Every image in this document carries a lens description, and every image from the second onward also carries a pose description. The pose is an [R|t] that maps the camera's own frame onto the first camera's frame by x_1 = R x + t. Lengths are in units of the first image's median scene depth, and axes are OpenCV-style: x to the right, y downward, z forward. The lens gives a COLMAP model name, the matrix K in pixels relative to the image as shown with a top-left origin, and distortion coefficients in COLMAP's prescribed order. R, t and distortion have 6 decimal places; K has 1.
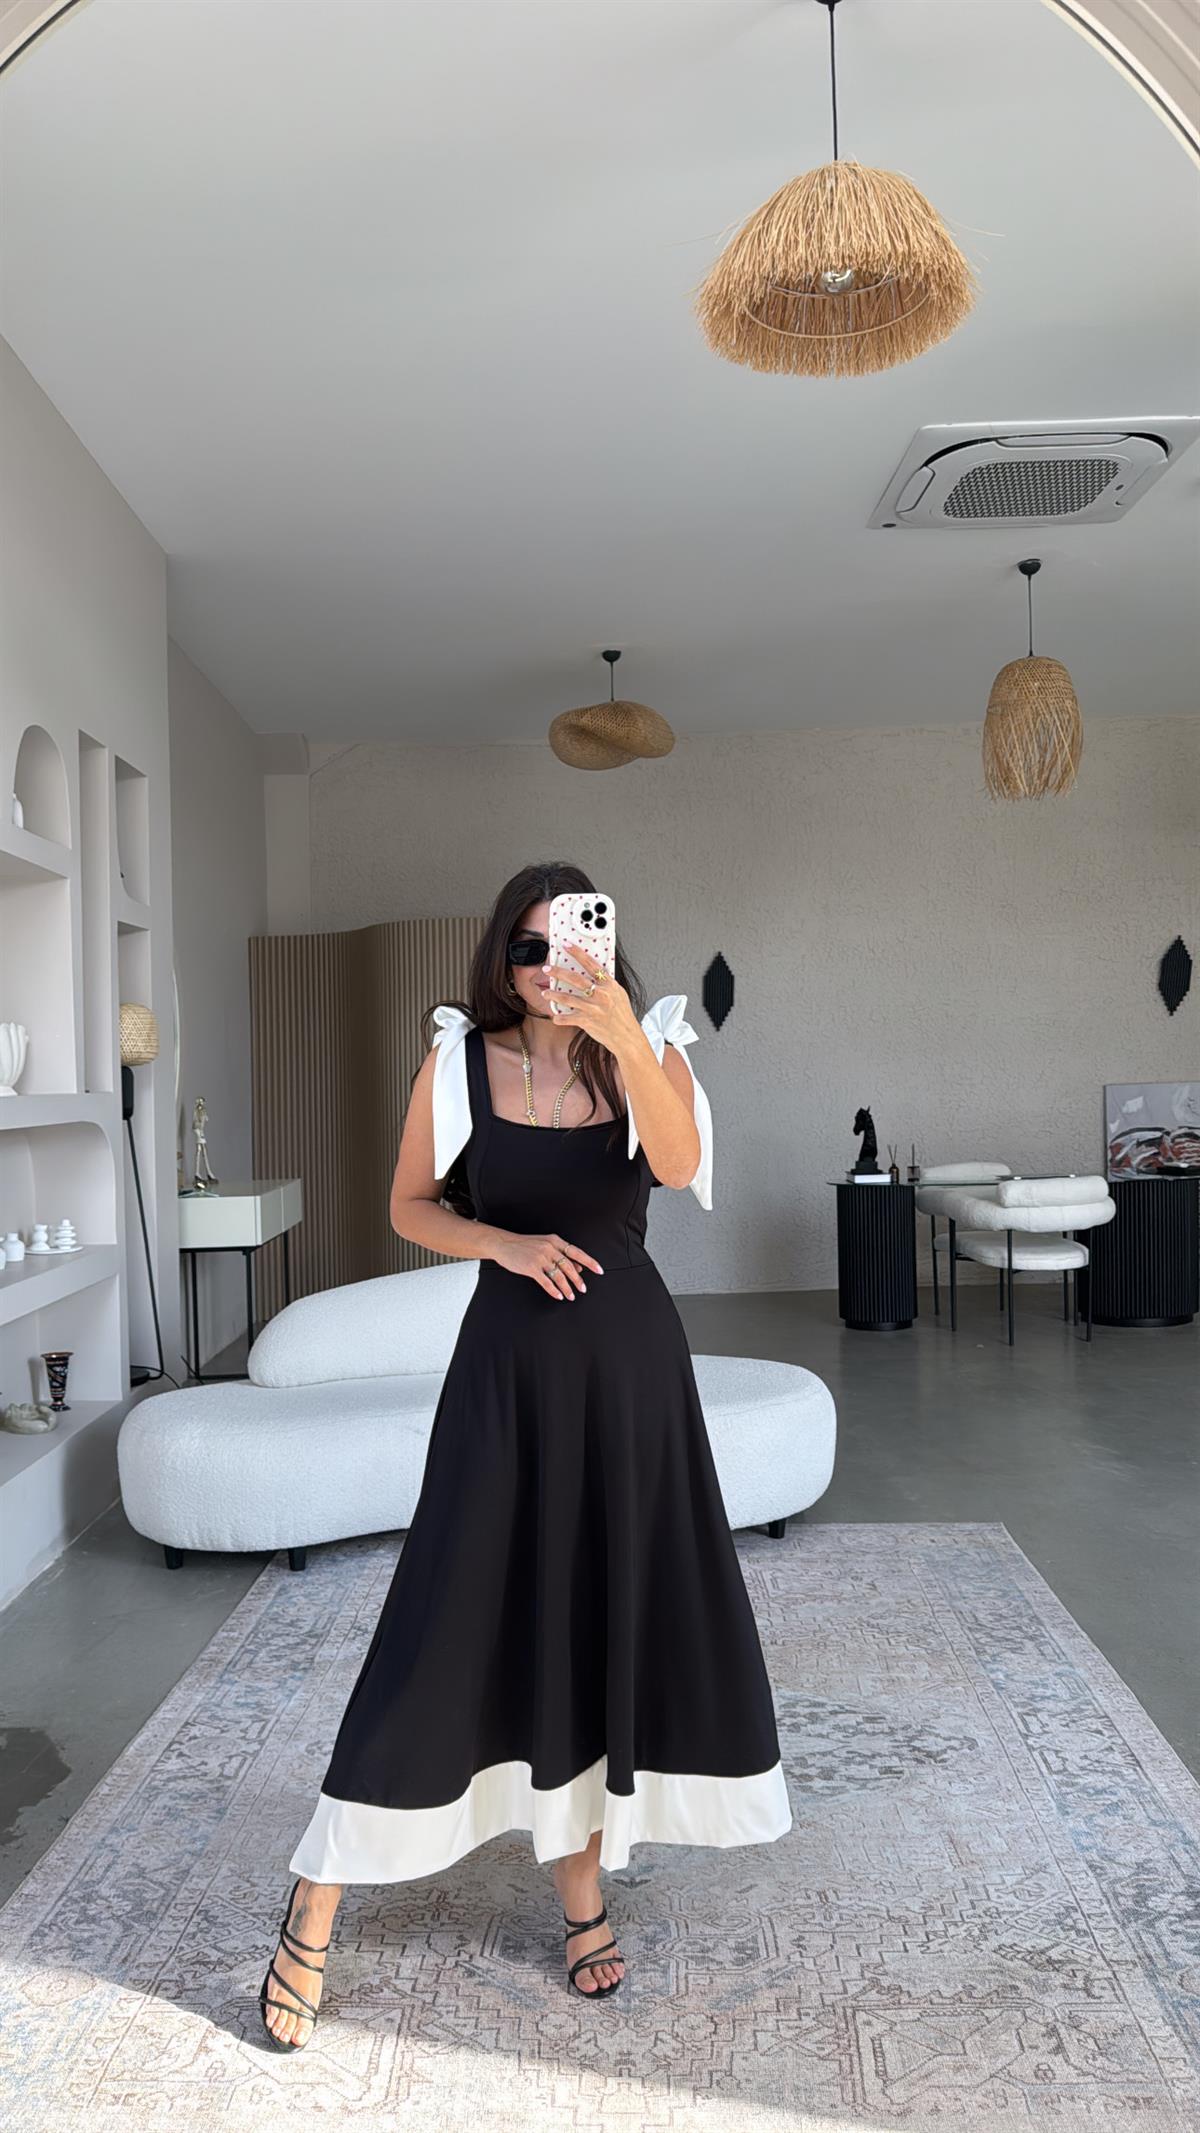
lens RADIAL K [[1539.1, 0, 600.0], [0, 1539.1, 1066.5], [0, 0, 1]] dist [-0.008581, -0.001539]
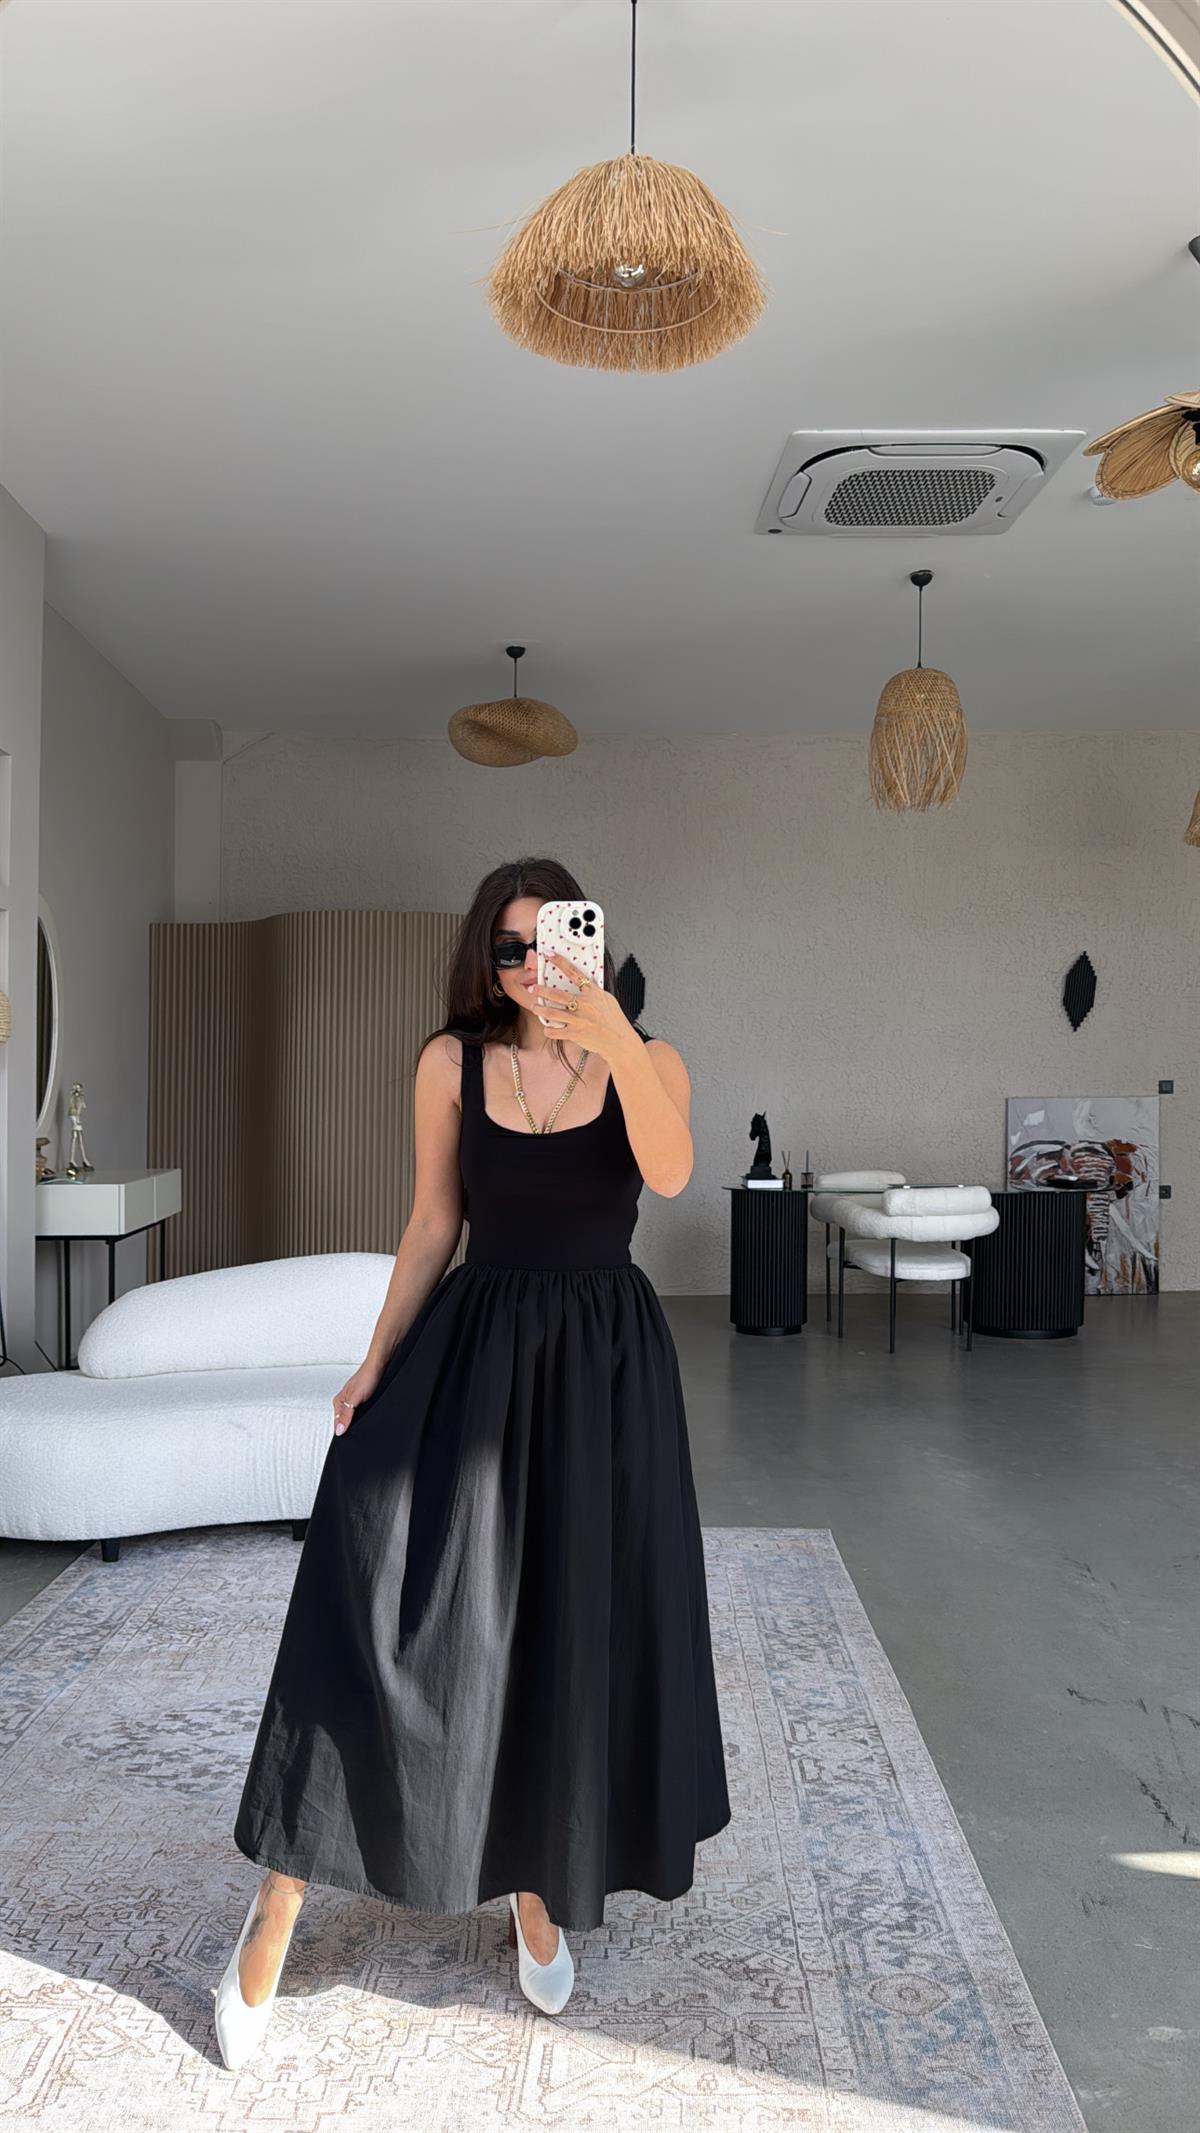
lens RADIAL K [[1530.2, 0, 617.6], [0, 1530.2, 1071.6], [0, 0, 1]] dist [-0.007345, -0.033832]
pose [[0.999337, 0.029281, 0.021657, 0.111421], [-0.029333, 0.999567, 0.002116, 0.000961], [-0.021585, -0.002750, 0.999763, 0.011734]]
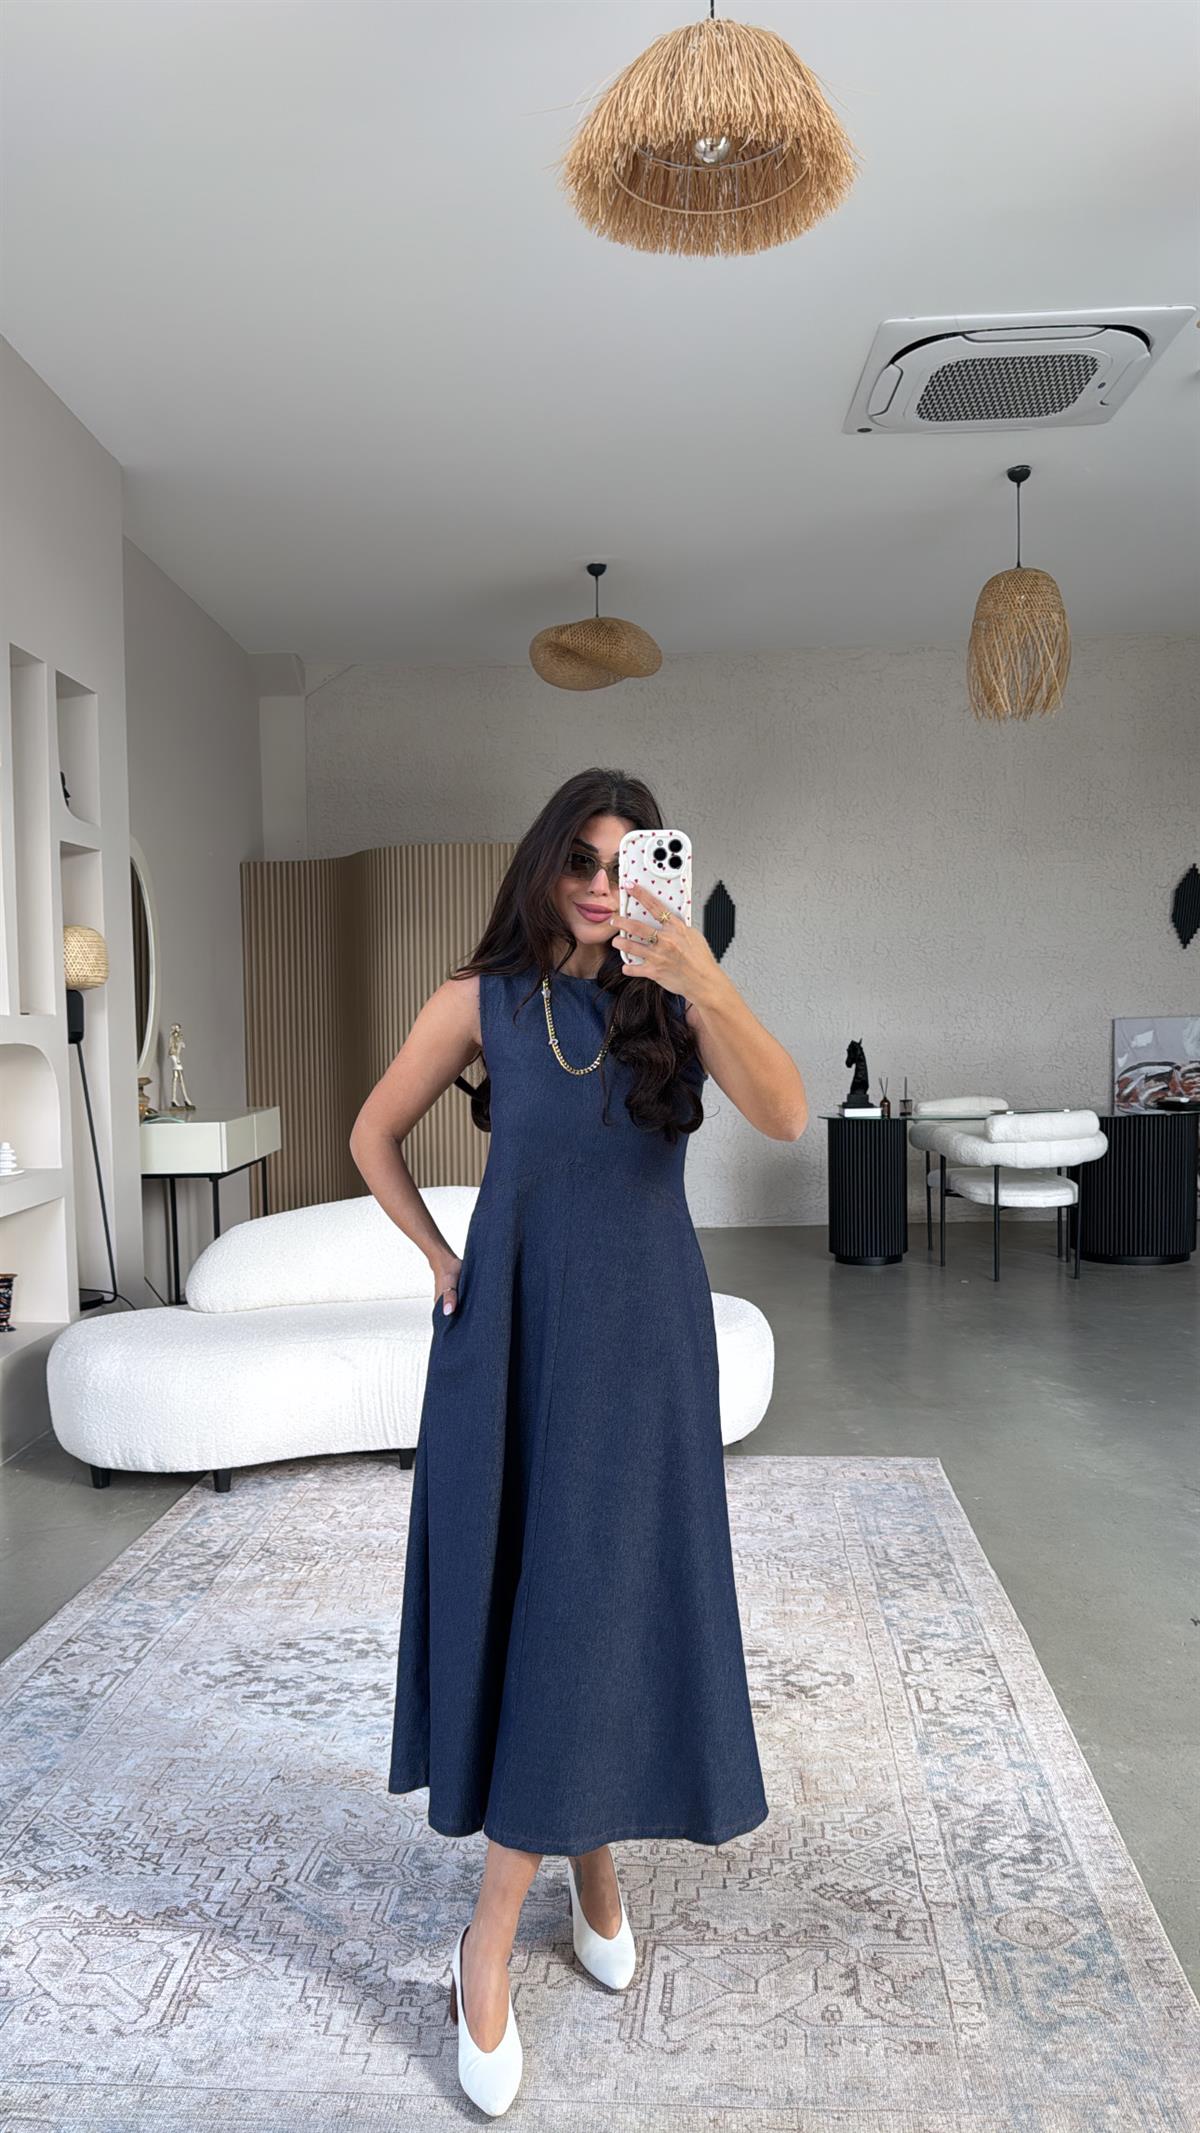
lens RADIAL K [[1526.1, 0, 604.8], [0, 1526.1, 1082.2], [0, 0, 1]] dist [0.025348, -0.080372]
pose [[0.998984, 0.007759, -0.044389, 0.107018], [-0.005457, 0.998645, 0.051752, 0.007926], [0.044730, -0.051457, 0.997673, 0.031121]]
